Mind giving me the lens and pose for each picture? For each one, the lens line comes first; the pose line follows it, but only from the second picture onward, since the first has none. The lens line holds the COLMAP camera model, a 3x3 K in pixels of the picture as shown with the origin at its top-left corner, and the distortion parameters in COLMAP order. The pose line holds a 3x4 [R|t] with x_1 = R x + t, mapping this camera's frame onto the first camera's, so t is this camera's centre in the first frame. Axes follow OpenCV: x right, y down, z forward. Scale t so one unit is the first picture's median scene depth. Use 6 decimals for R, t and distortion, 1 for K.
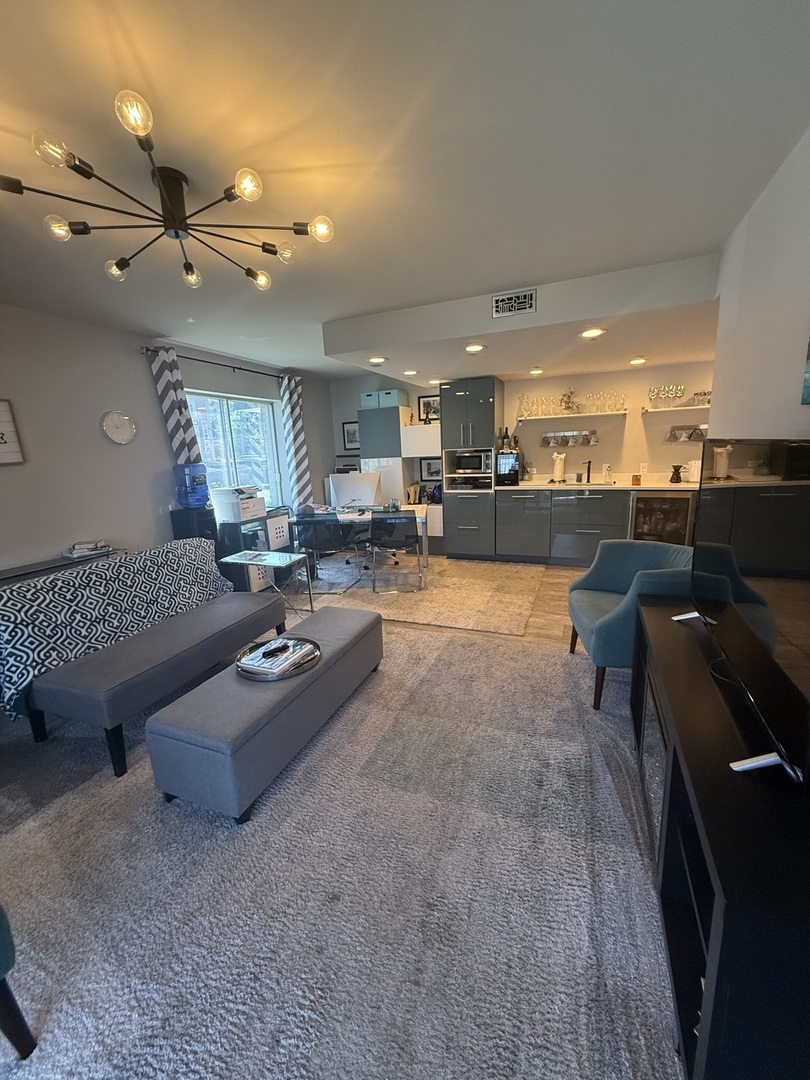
lens RADIAL K [[430.5, 0, 405.0], [0, 430.5, 540.0], [0, 0, 1]] dist [-0.000129, -0.000062]
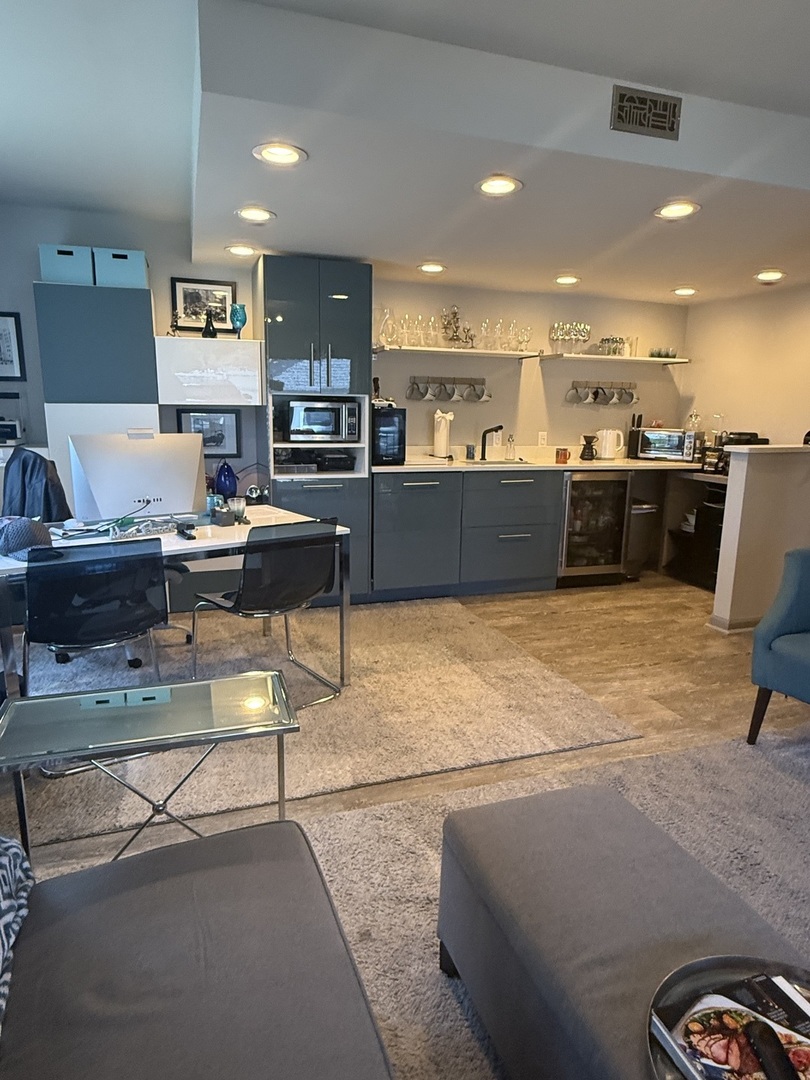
lens RADIAL K [[651.2, 0, 405.0], [0, 651.2, 540.0], [0, 0, 1]] dist [-0.004599, -0.001224]
pose [[0.754868, -0.077772, 0.651249, -0.309340], [0.089862, 0.995845, 0.014763, -0.041728], [-0.649691, 0.047378, 0.758721, 0.365279]]
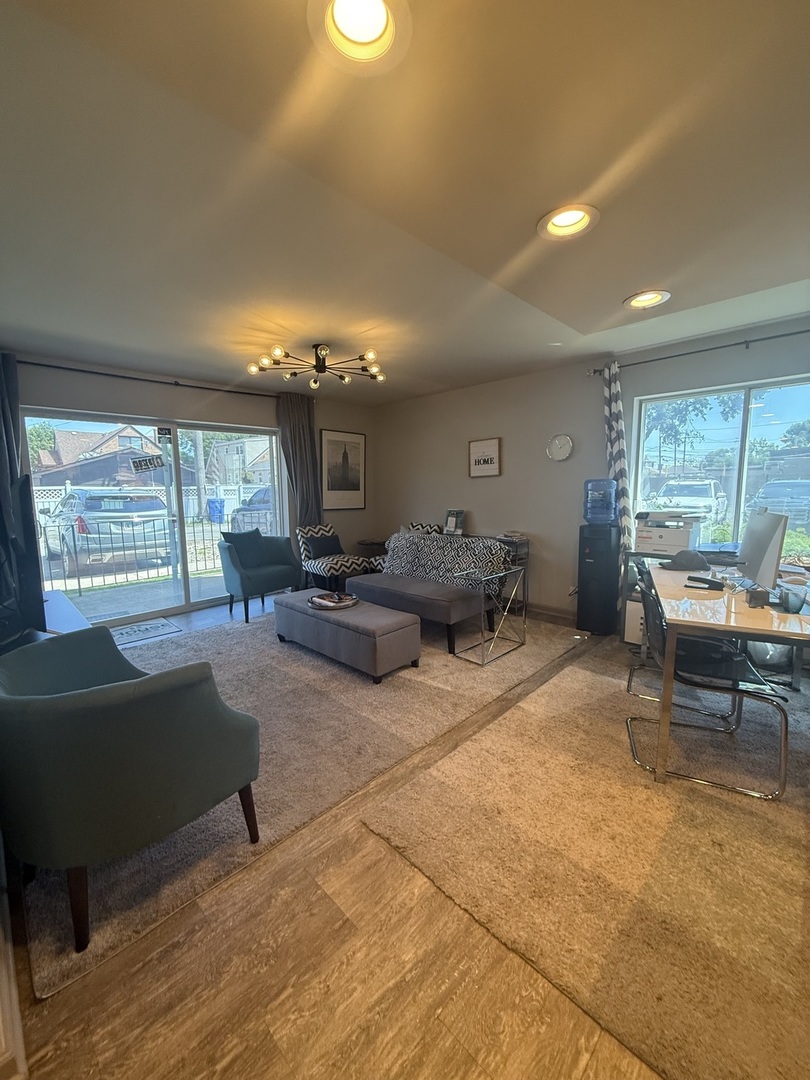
lens RADIAL K [[430.5, 0, 405.0], [0, 430.5, 540.0], [0, 0, 1]] dist [-0.000129, -0.000062]
pose [[-0.378351, 0.165044, -0.910830, 0.449257], [-0.161870, 0.957018, 0.240654, -0.164056], [0.911399, 0.238488, -0.335373, 0.750821]]
